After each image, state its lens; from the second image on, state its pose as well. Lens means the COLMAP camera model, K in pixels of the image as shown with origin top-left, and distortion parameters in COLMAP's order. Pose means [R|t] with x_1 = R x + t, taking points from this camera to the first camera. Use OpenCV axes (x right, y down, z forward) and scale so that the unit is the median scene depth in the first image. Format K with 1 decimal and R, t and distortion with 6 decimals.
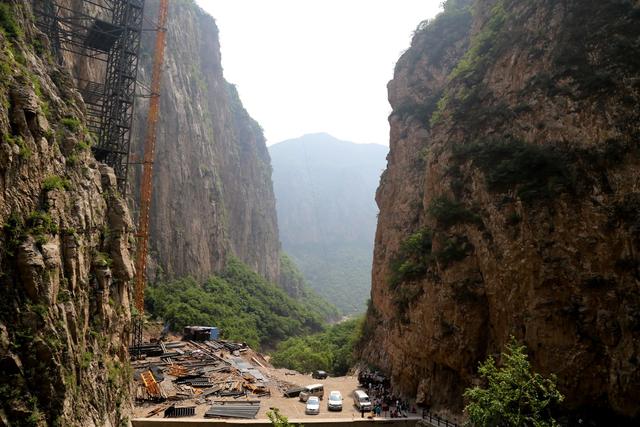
lens RADIAL K [[446.8, 0, 320.5], [0, 446.8, 217.3], [0, 0, 1]] dist [-0.055245, 0.006820]
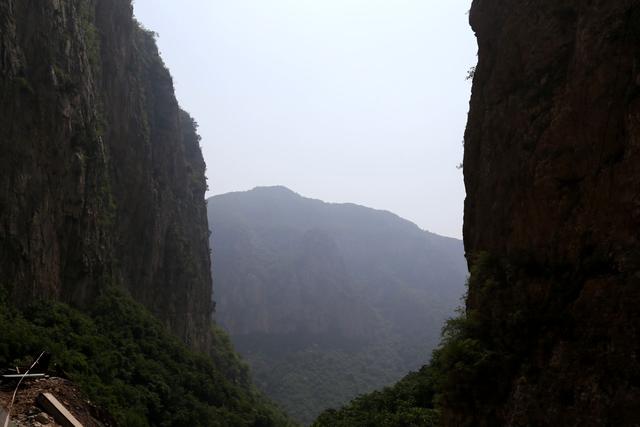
lens RADIAL K [[581.0, 0, 319.2], [0, 581.0, 214.8], [0, 0, 1]] dist [0.009368, 0.008738]
pose [[0.996170, 0.038078, 0.078709, -0.068814], [-0.023358, 0.983370, -0.180105, 0.371762], [-0.084259, 0.177577, 0.980493, 0.947045]]
